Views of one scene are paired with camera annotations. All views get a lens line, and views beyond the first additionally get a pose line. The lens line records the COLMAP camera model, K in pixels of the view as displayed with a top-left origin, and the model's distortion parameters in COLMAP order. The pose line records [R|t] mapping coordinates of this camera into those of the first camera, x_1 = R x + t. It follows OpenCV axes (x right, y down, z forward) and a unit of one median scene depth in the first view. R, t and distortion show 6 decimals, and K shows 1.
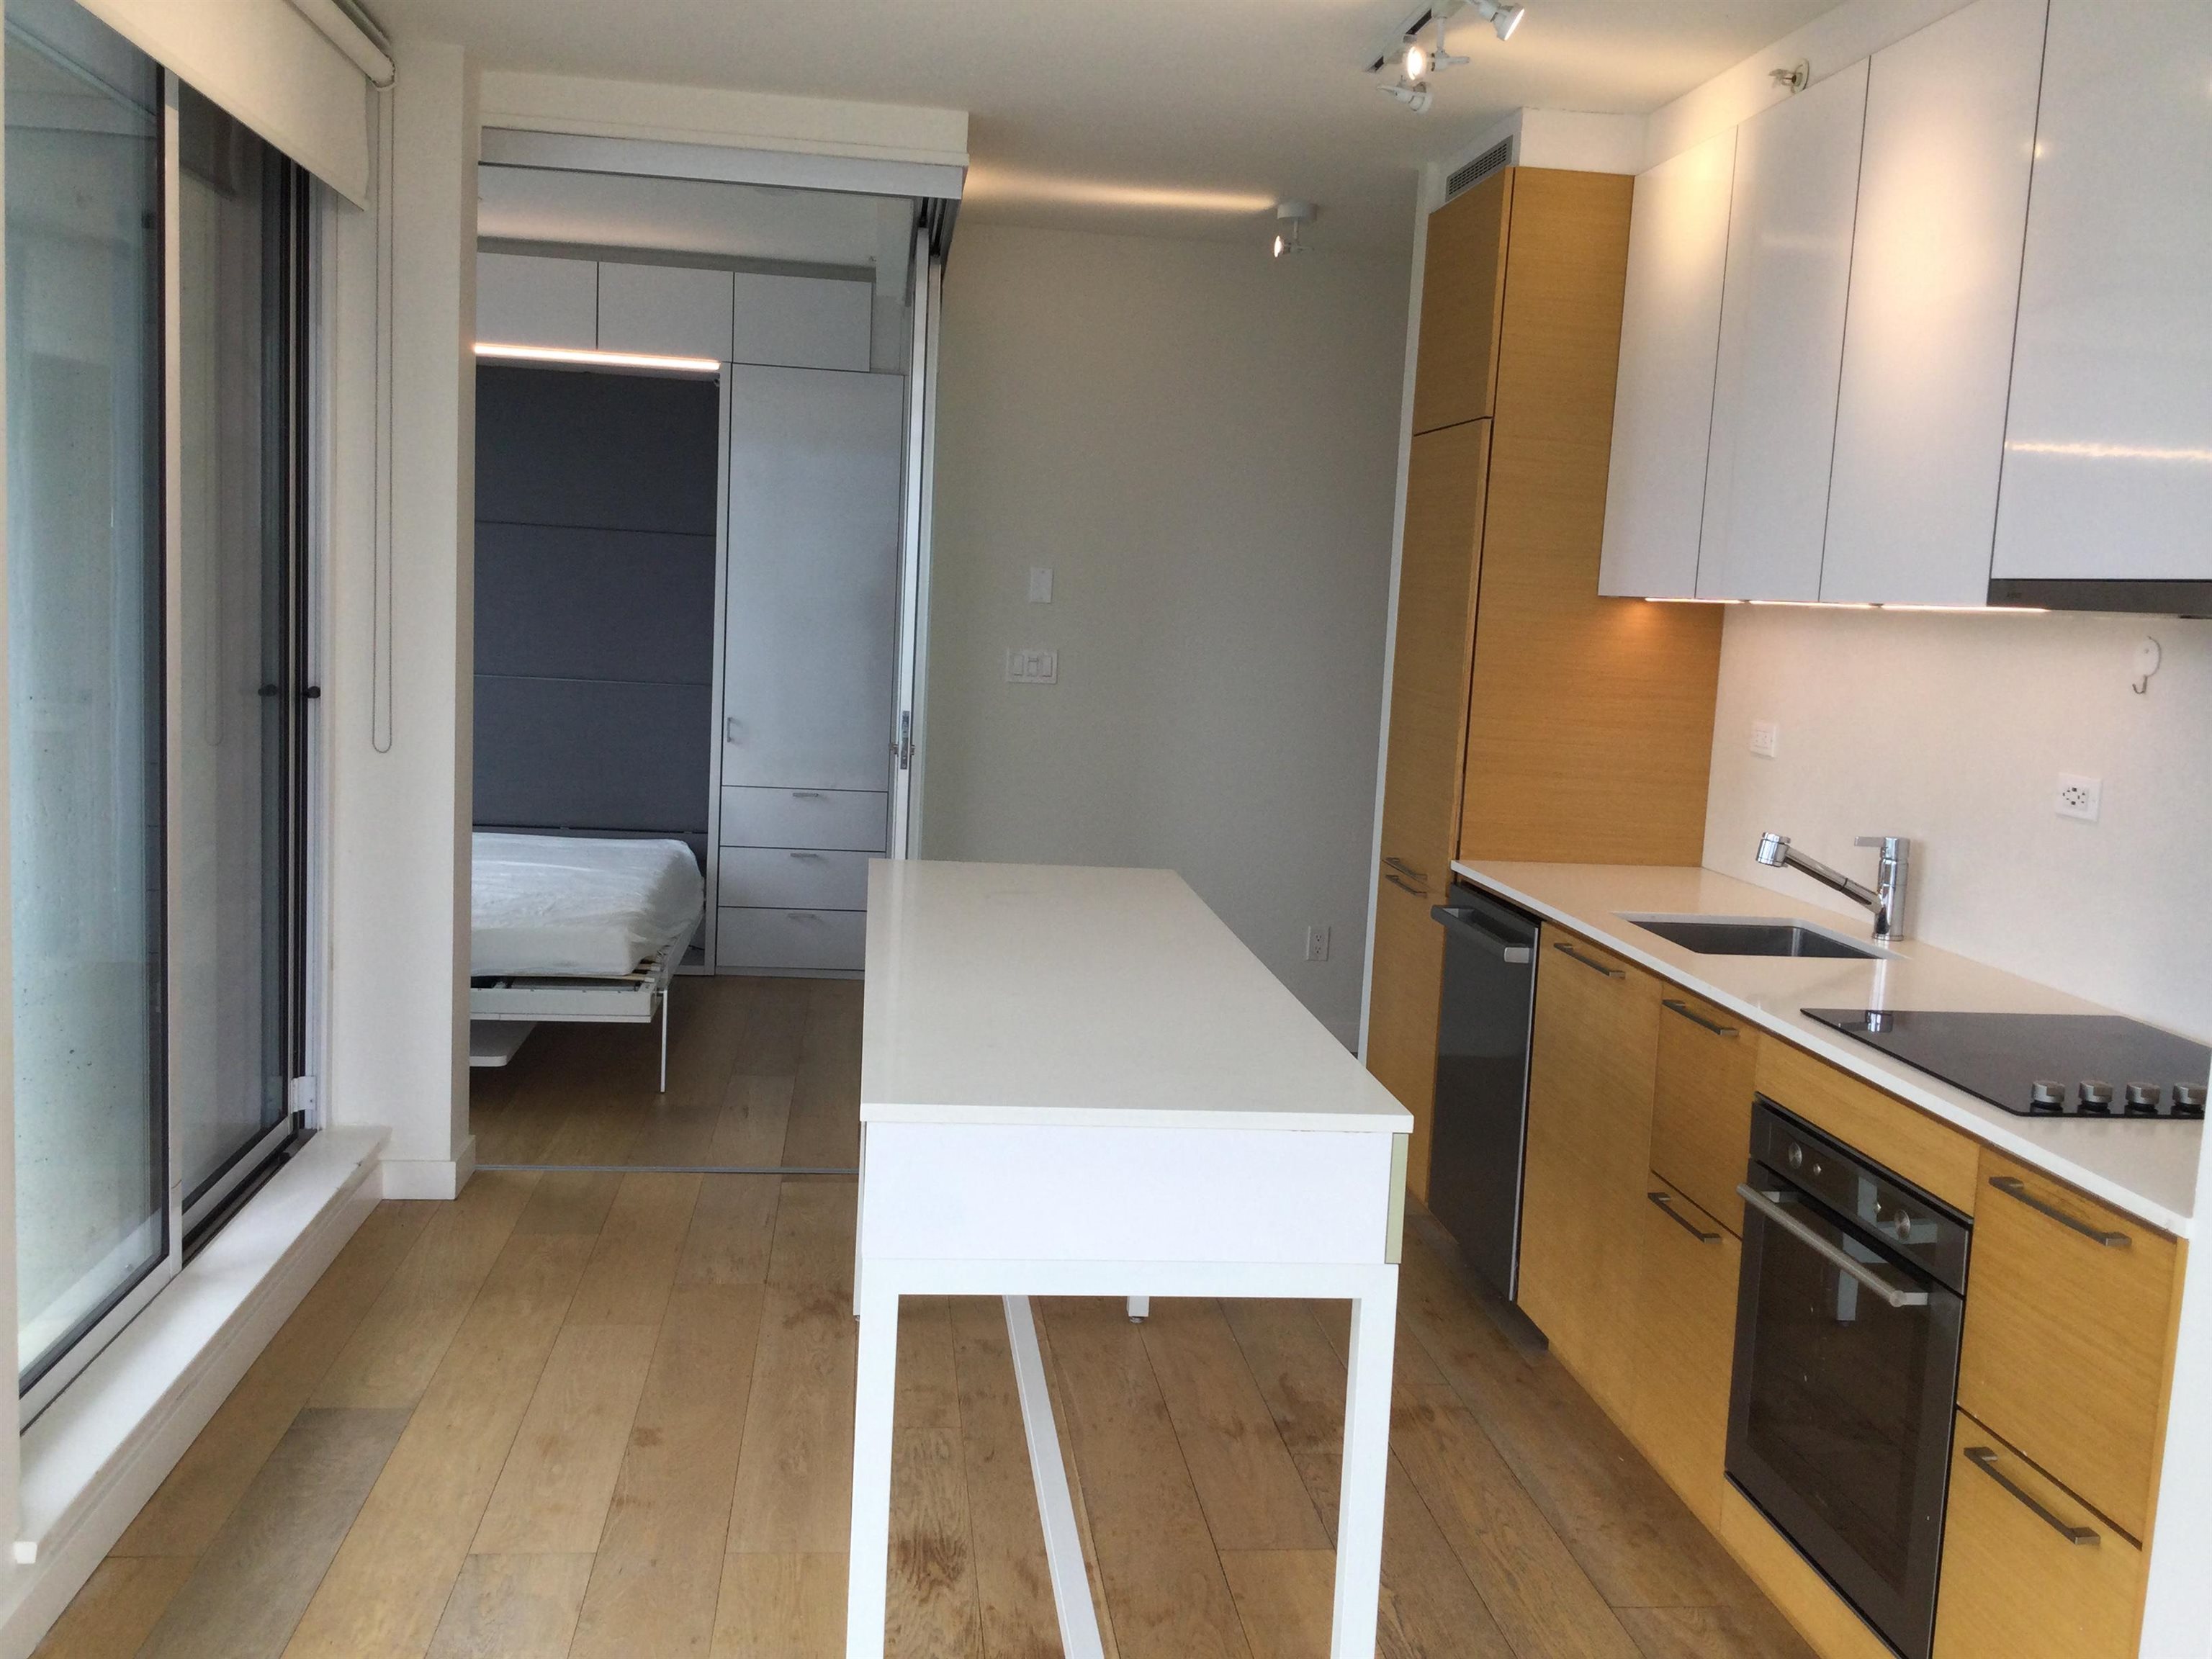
lens RADIAL K [[2008.1, 0, 1097.8], [0, 2008.1, 837.2], [0, 0, 1]] dist [0.075916, -0.131259]
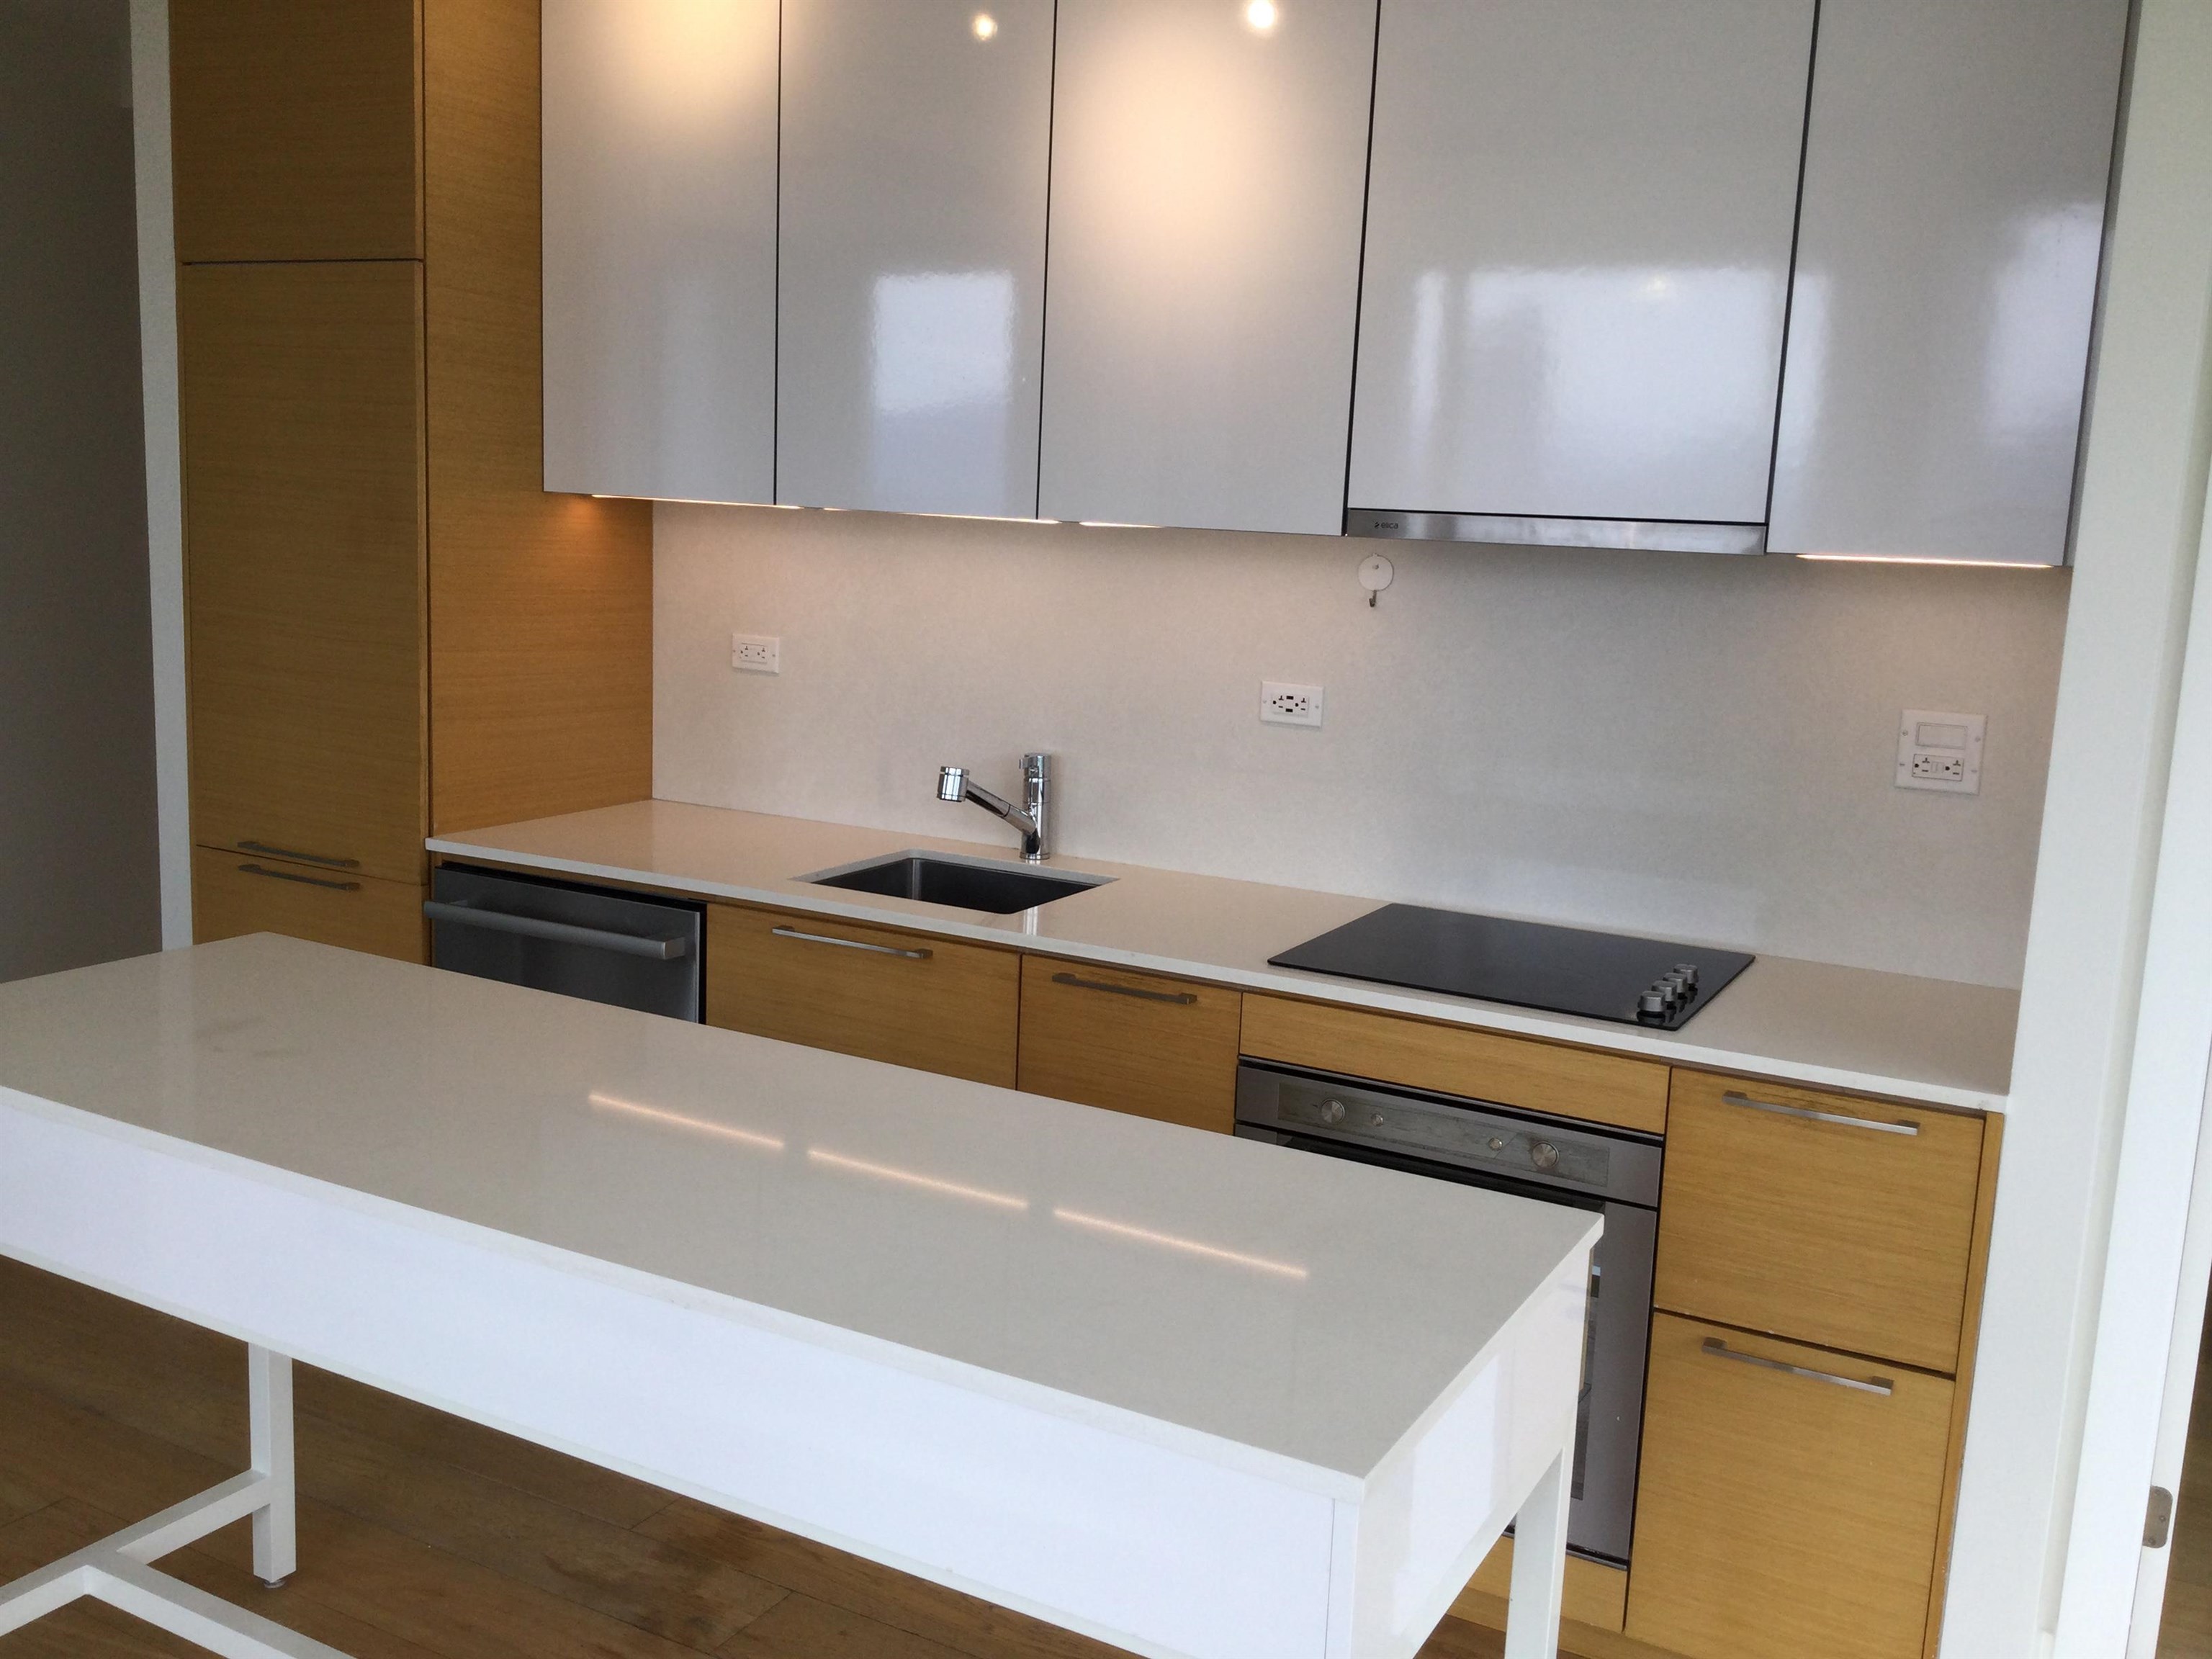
lens RADIAL K [[2008.1, 0, 1129.8], [0, 2008.1, 829.4], [0, 0, 1]] dist [0.075916, -0.131259]
pose [[0.571233, -0.160668, 0.804909, -0.368662], [0.087313, 0.986985, 0.135047, -0.091544], [-0.816130, -0.006865, 0.577827, 0.405780]]
